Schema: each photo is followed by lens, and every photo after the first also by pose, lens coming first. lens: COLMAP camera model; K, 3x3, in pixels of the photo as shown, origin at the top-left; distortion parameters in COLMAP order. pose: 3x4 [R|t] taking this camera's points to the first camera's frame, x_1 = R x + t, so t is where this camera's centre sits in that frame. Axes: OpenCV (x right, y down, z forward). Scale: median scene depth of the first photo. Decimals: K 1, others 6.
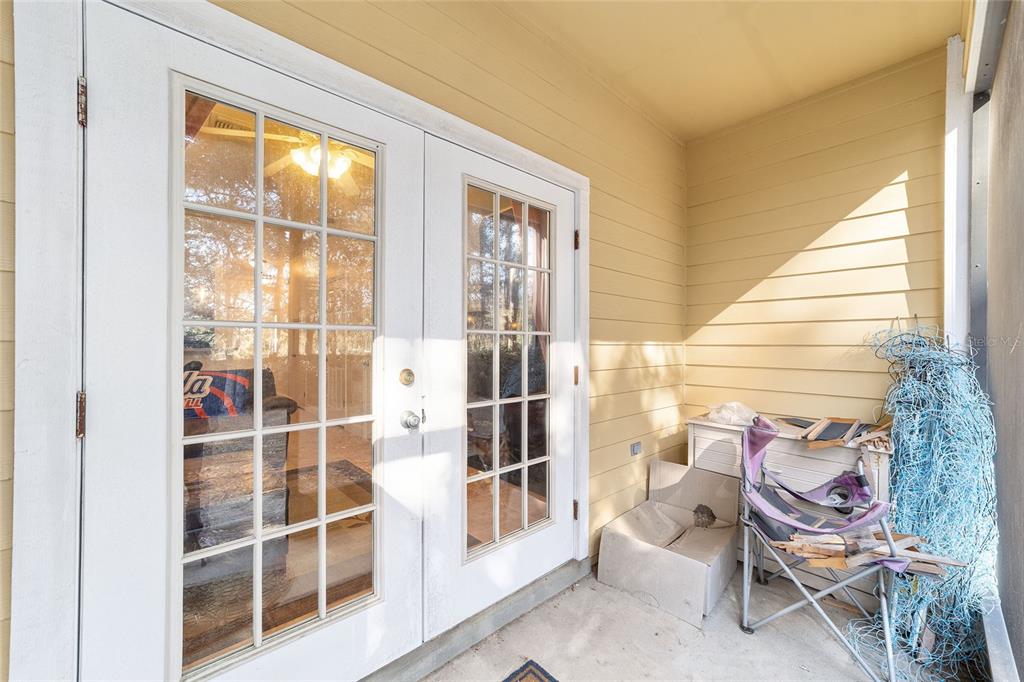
lens RADIAL K [[393.6, 0, 513.5], [0, 393.6, 343.5], [0, 0, 1]] dist [-0.016637, 0.008017]
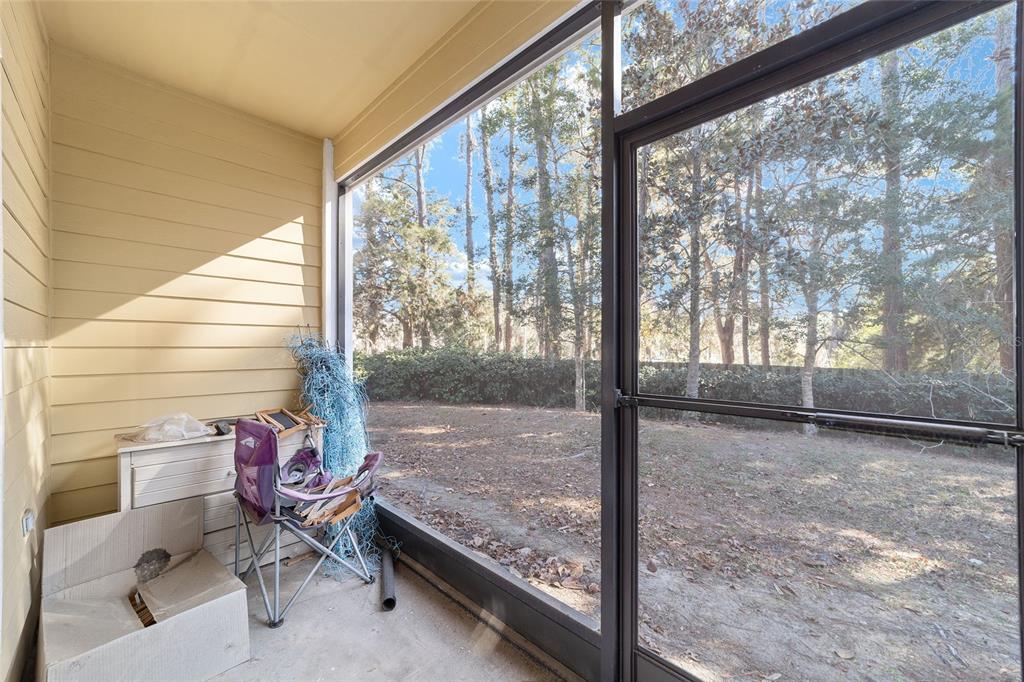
lens RADIAL K [[393.6, 0, 513.8], [0, 393.6, 345.7], [0, 0, 1]] dist [-0.016637, 0.008017]
pose [[-0.047676, 0.001646, 0.998861, -0.355425], [-0.006057, 0.999980, -0.001937, -0.001723], [-0.998844, -0.006143, -0.047665, 0.330491]]
